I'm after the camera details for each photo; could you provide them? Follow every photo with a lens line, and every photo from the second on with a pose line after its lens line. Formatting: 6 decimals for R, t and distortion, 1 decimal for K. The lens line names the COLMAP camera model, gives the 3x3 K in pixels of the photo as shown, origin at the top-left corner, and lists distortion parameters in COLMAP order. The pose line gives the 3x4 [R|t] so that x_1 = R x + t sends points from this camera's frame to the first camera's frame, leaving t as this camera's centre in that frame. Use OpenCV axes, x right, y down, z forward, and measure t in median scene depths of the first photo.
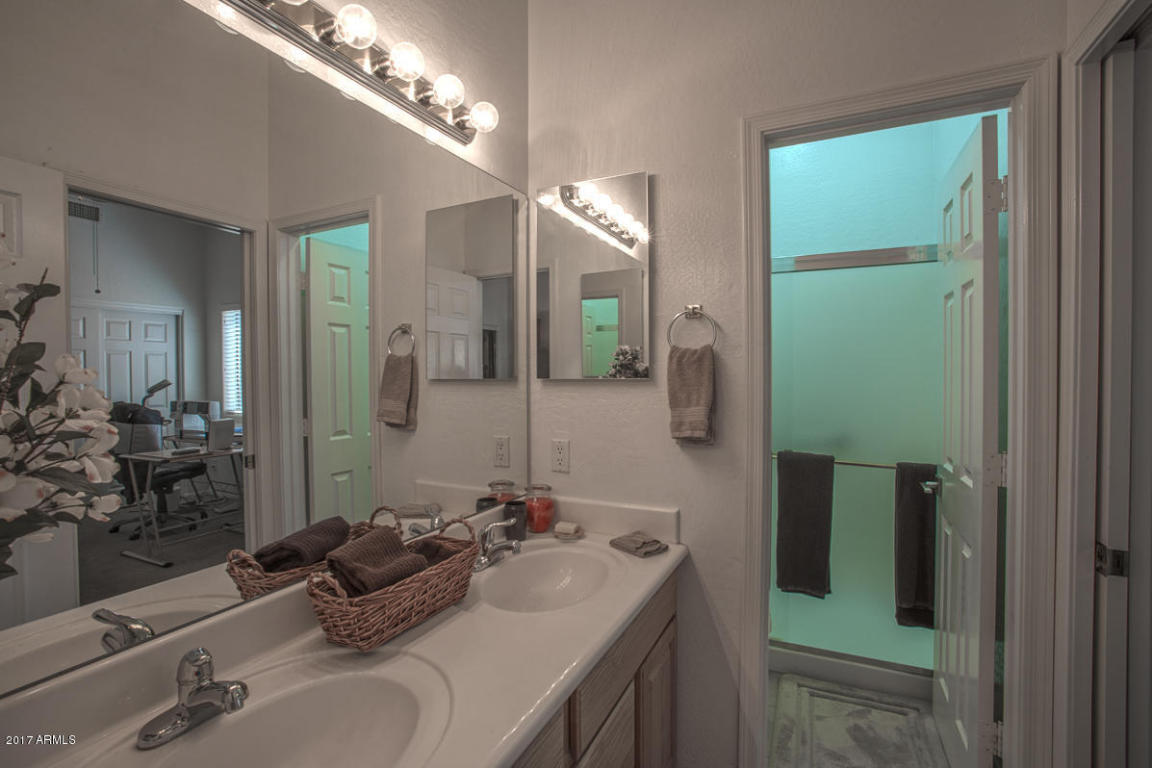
lens RADIAL K [[540.0, 0, 574.9], [0, 540.0, 386.4], [0, 0, 1]] dist [-0.046360, 0.006132]
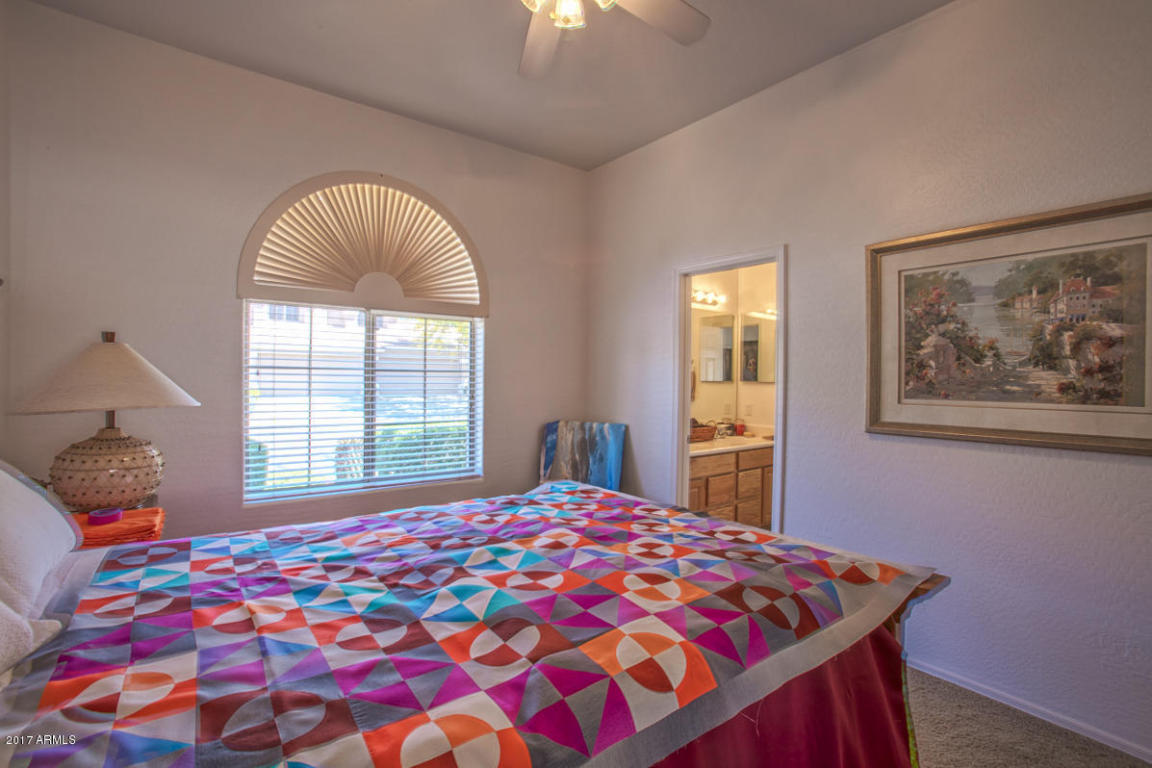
lens RADIAL K [[540.0, 0, 574.9], [0, 540.0, 380.8], [0, 0, 1]] dist [-0.046360, 0.006132]
pose [[0.901727, 0.014851, -0.432051, 0.356130], [-0.016971, 0.999855, -0.001052, -0.000127], [0.431973, 0.008281, 0.901849, -1.859163]]
